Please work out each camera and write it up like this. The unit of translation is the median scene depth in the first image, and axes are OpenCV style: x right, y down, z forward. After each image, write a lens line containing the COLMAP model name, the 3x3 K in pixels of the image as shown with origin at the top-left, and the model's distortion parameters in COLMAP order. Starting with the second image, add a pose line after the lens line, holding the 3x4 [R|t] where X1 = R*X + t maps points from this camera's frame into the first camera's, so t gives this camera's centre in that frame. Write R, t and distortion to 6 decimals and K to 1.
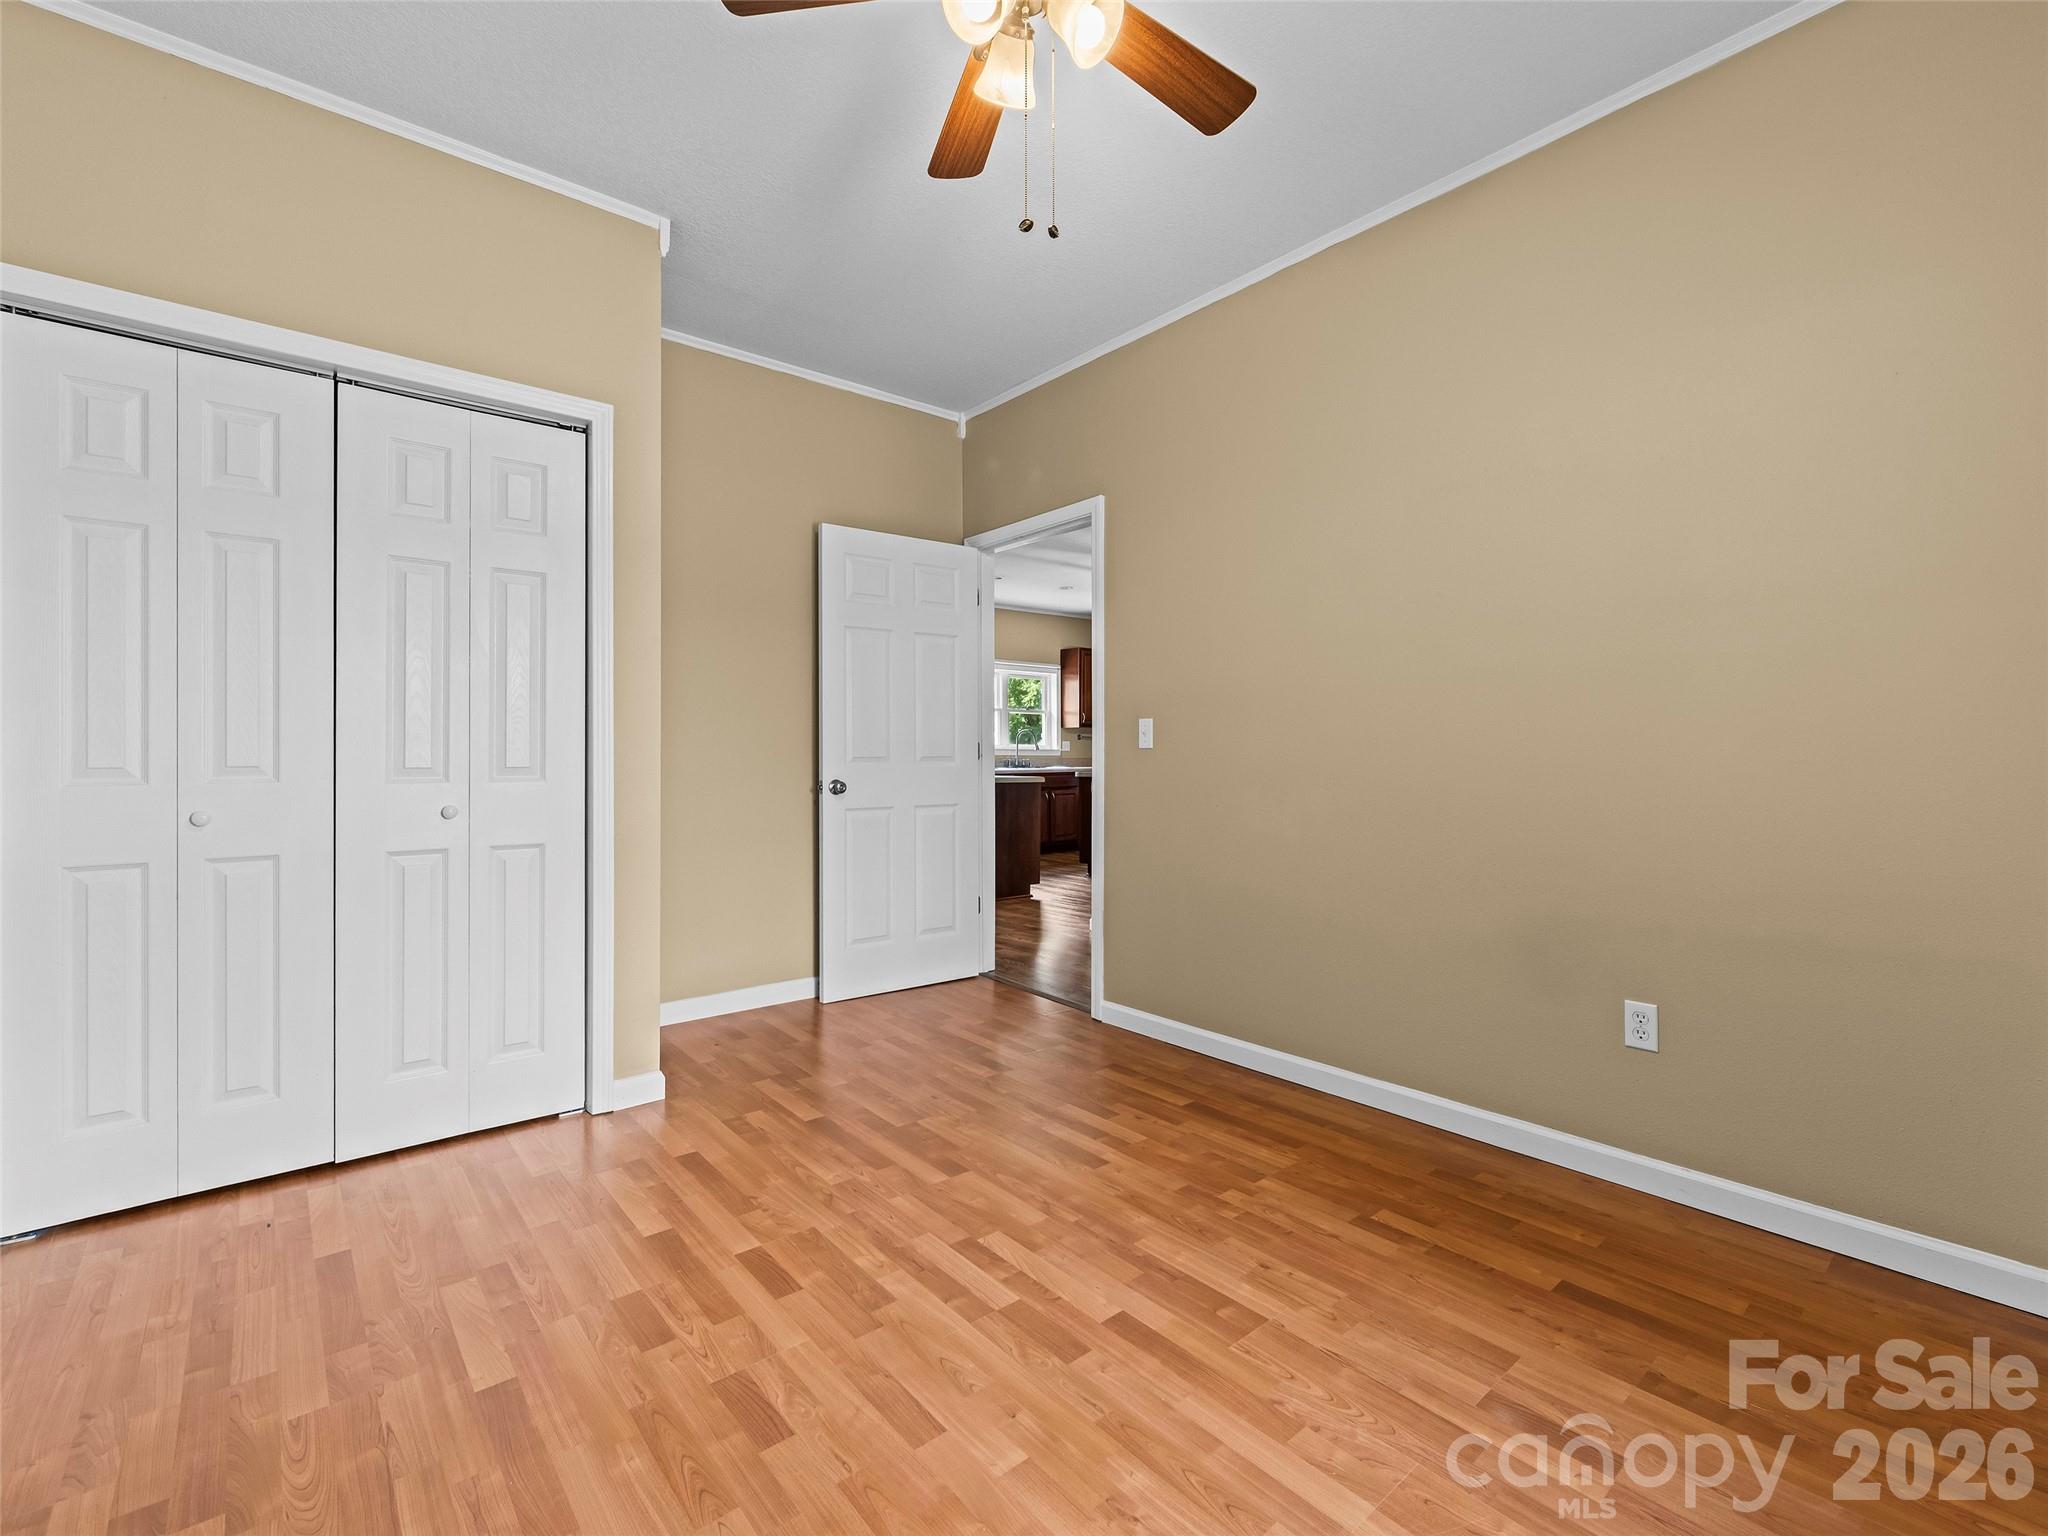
lens RADIAL K [[906.1, 0, 1029.2], [0, 906.1, 774.2], [0, 0, 1]] dist [-0.004464, -0.000787]
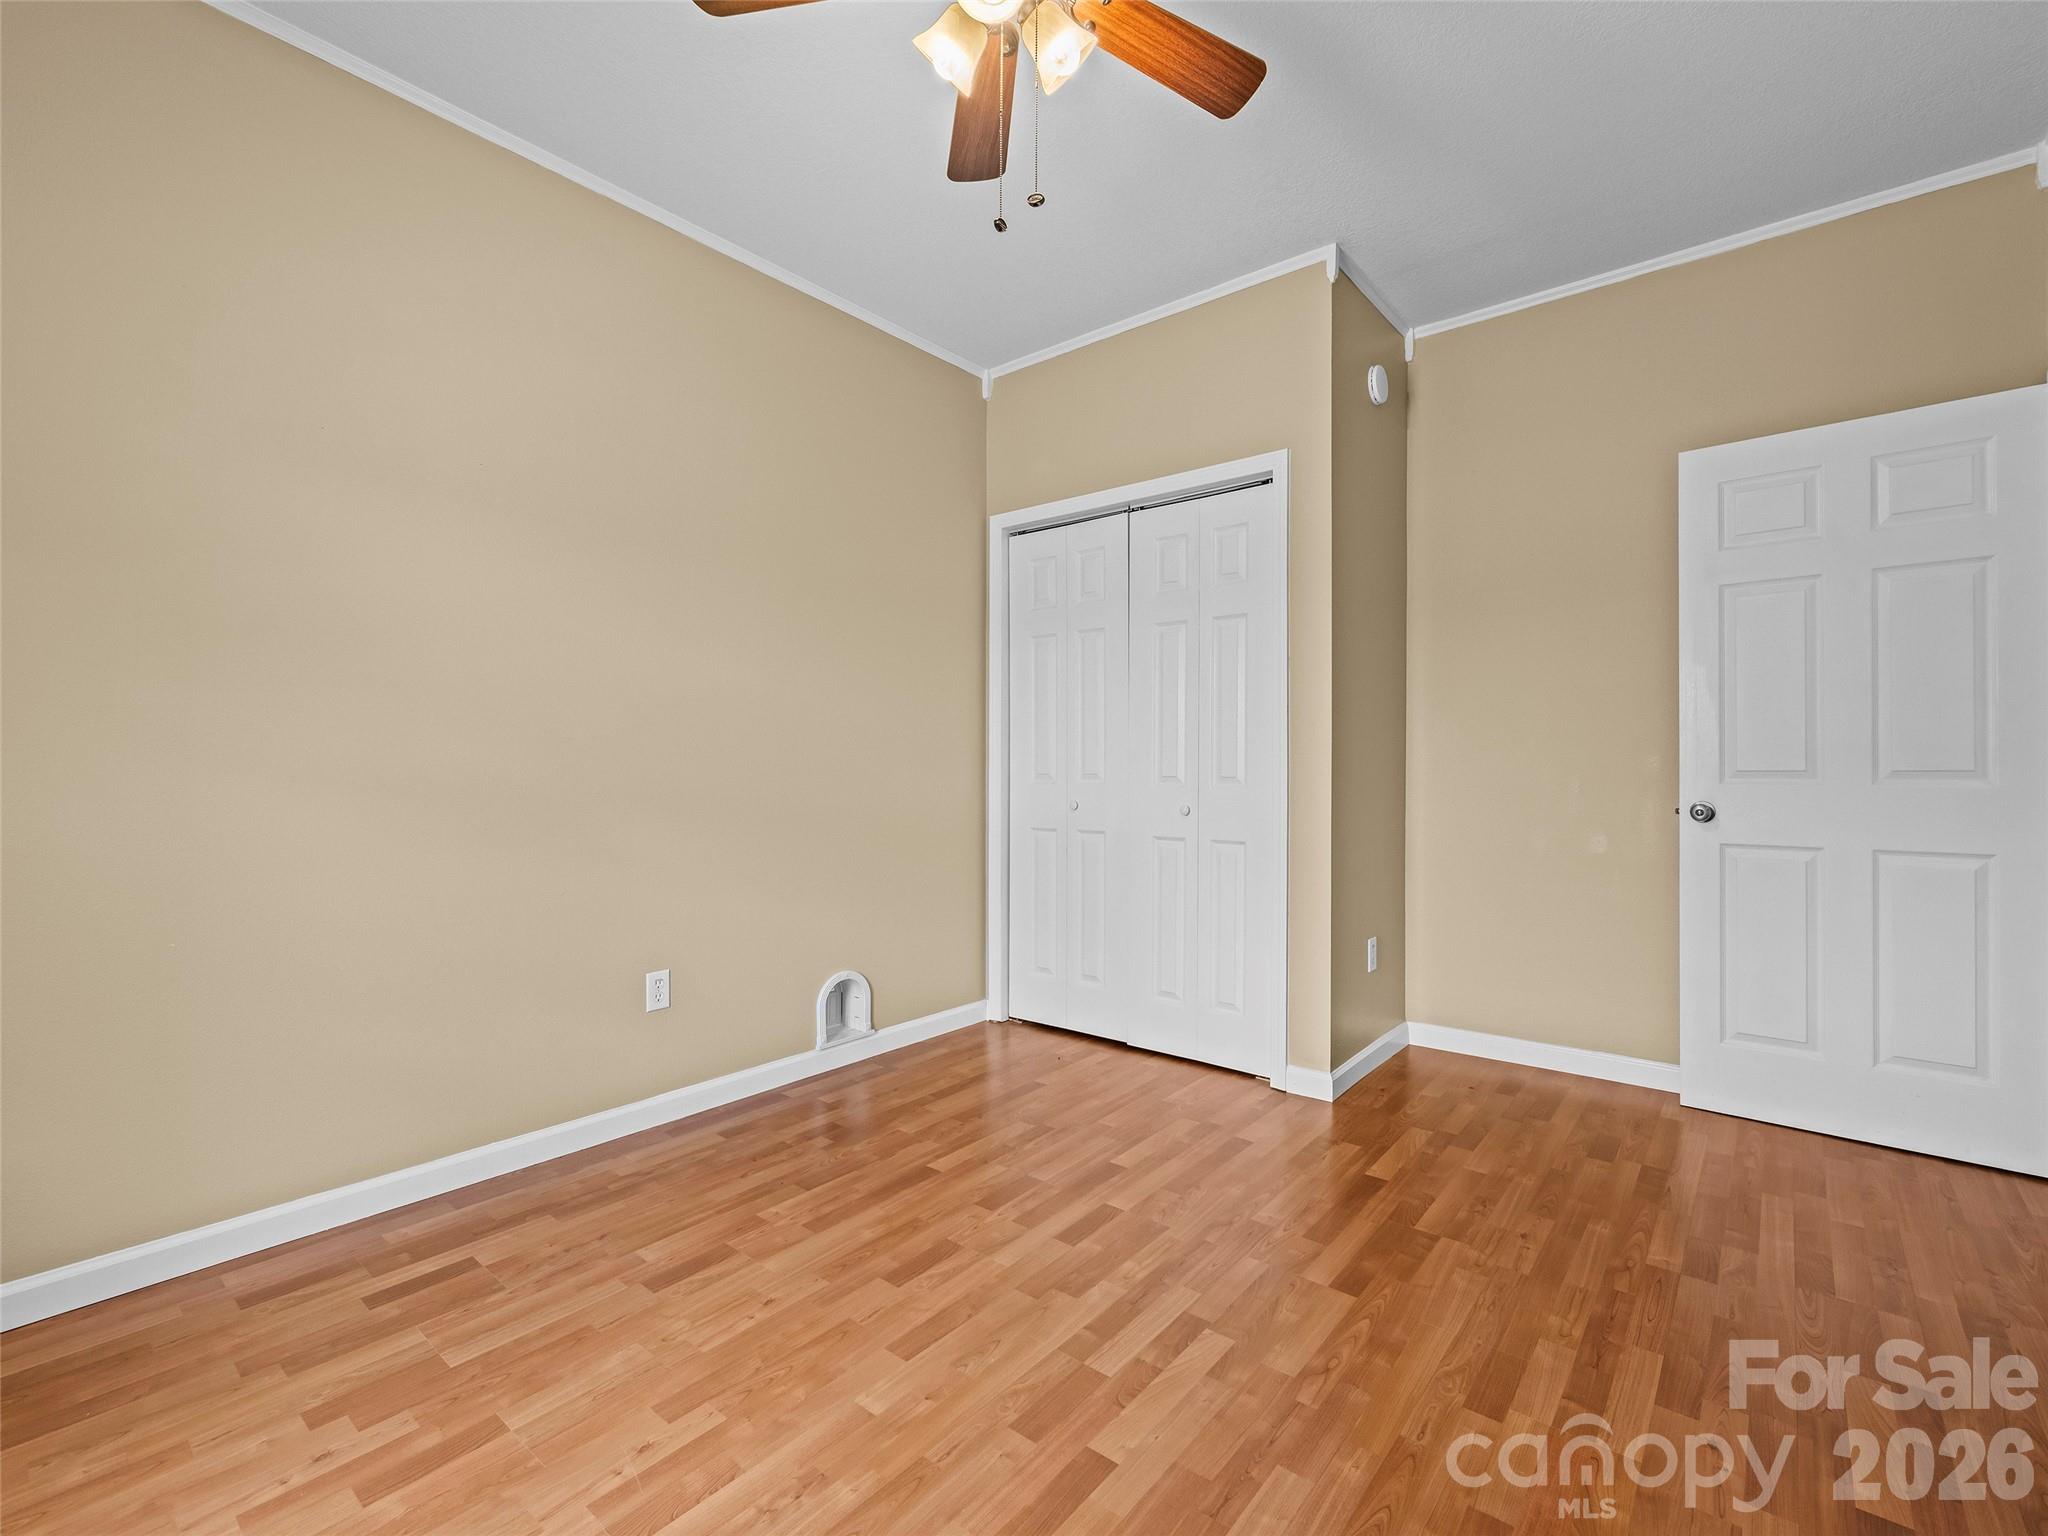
lens RADIAL K [[906.1, 0, 1031.4], [0, 906.1, 725.9], [0, 0, 1]] dist [-0.004464, -0.000787]
pose [[0.192969, -0.040195, -0.980381, 0.740965], [-0.024734, 0.998644, -0.045812, -0.011086], [0.980893, 0.033089, 0.191713, 0.628224]]
